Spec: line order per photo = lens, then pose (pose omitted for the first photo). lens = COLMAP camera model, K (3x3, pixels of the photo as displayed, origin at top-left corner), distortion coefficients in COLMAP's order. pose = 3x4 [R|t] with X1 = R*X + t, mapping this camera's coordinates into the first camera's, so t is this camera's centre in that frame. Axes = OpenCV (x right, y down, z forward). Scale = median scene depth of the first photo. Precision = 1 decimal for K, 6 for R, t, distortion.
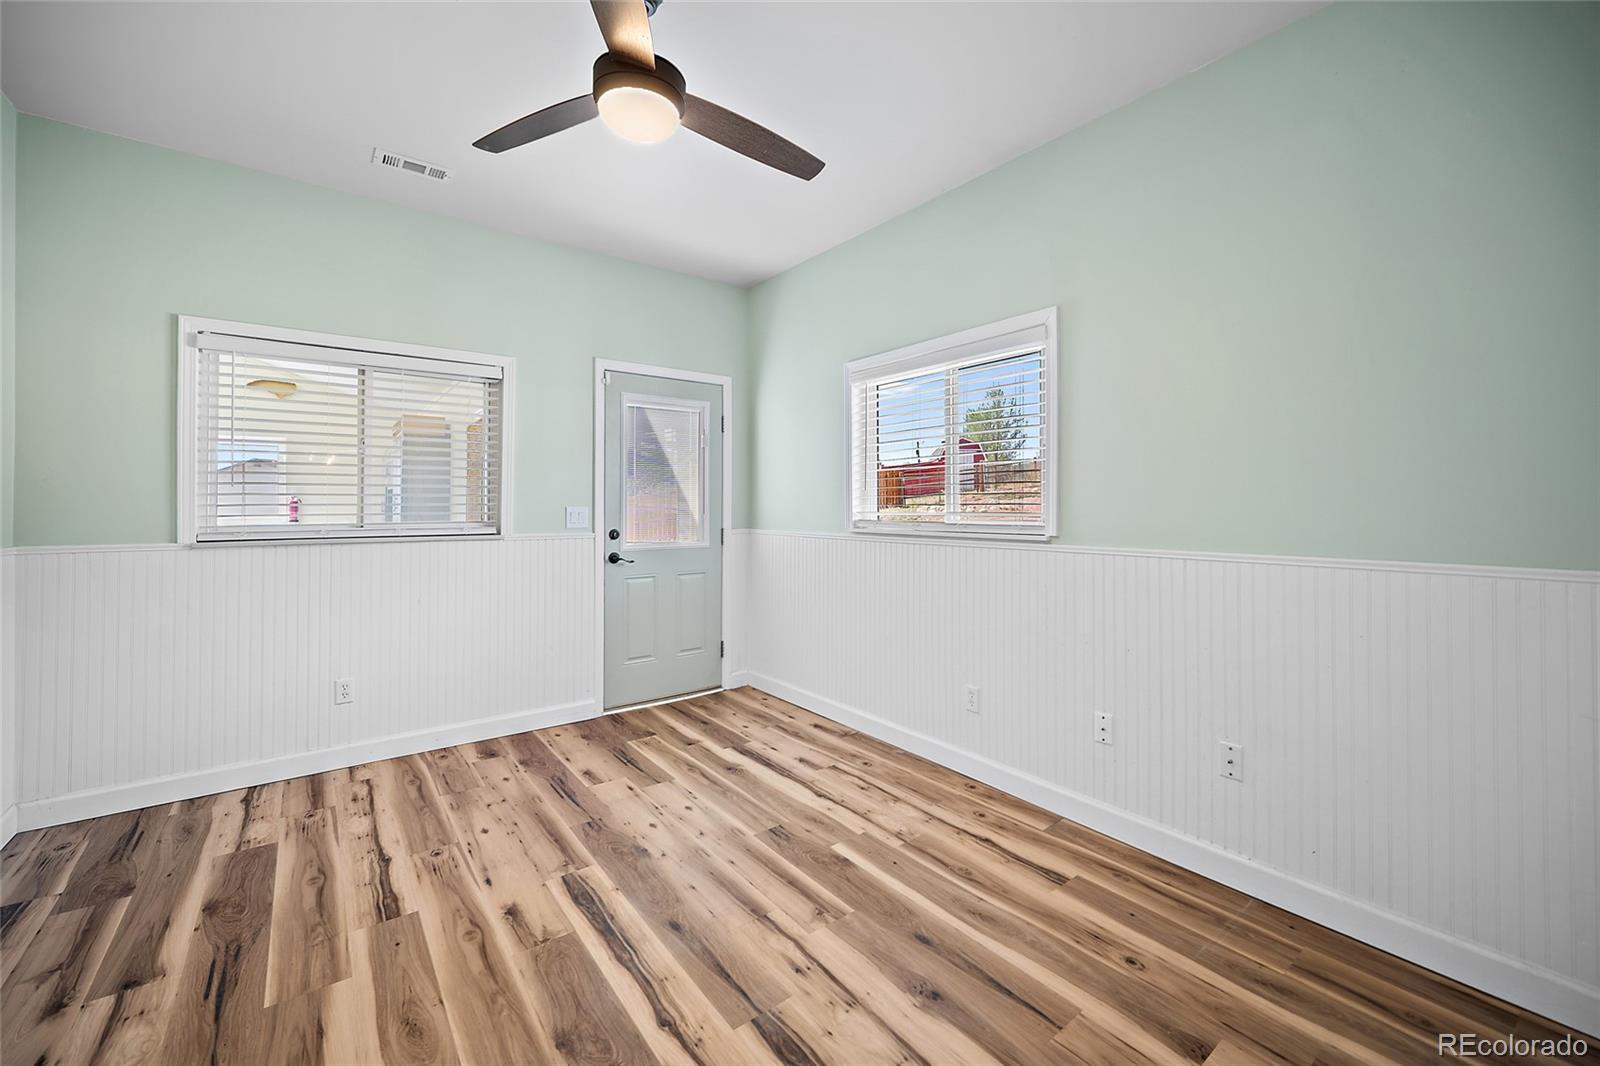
lens RADIAL K [[643.6, 0, 805.1], [0, 643.6, 519.8], [0, 0, 1]] dist [-0.002872, 0.000203]
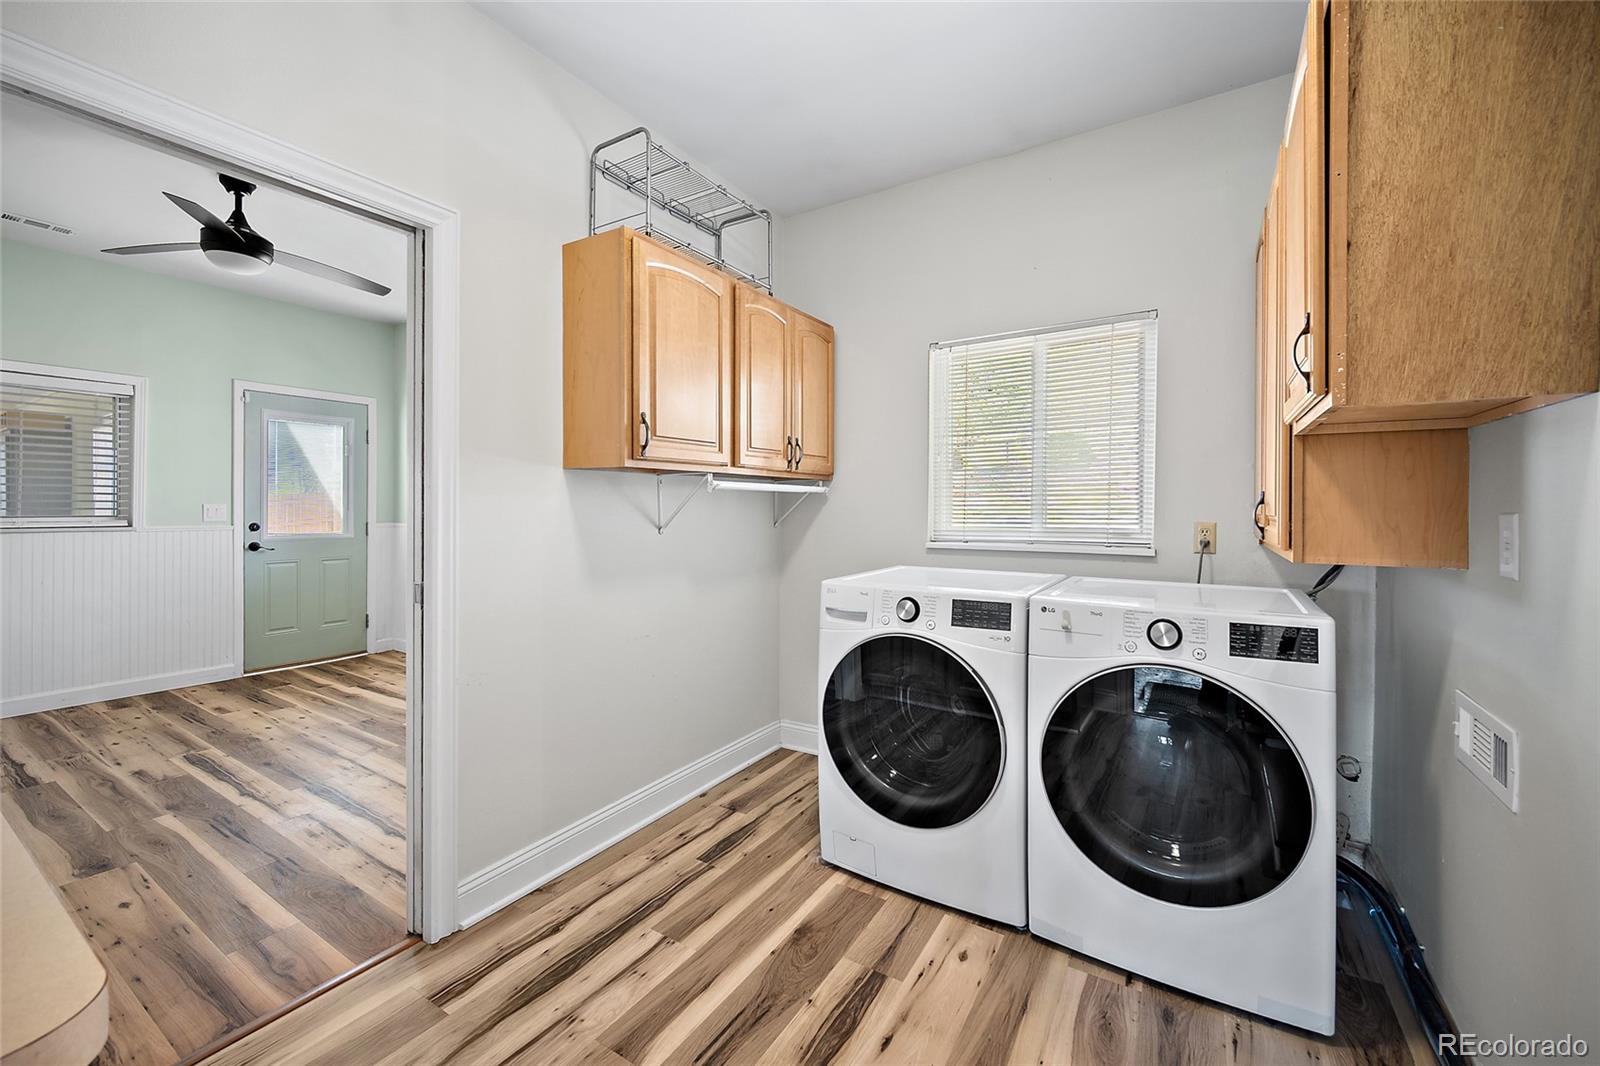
lens RADIAL K [[643.6, 0, 793.9], [0, 643.6, 526.0], [0, 0, 1]] dist [-0.002872, 0.000203]
pose [[0.940353, -0.002271, 0.340192, 0.297131], [-0.000994, 0.999955, 0.009423, 0.009911], [-0.340198, -0.009199, 0.940309, -0.578426]]
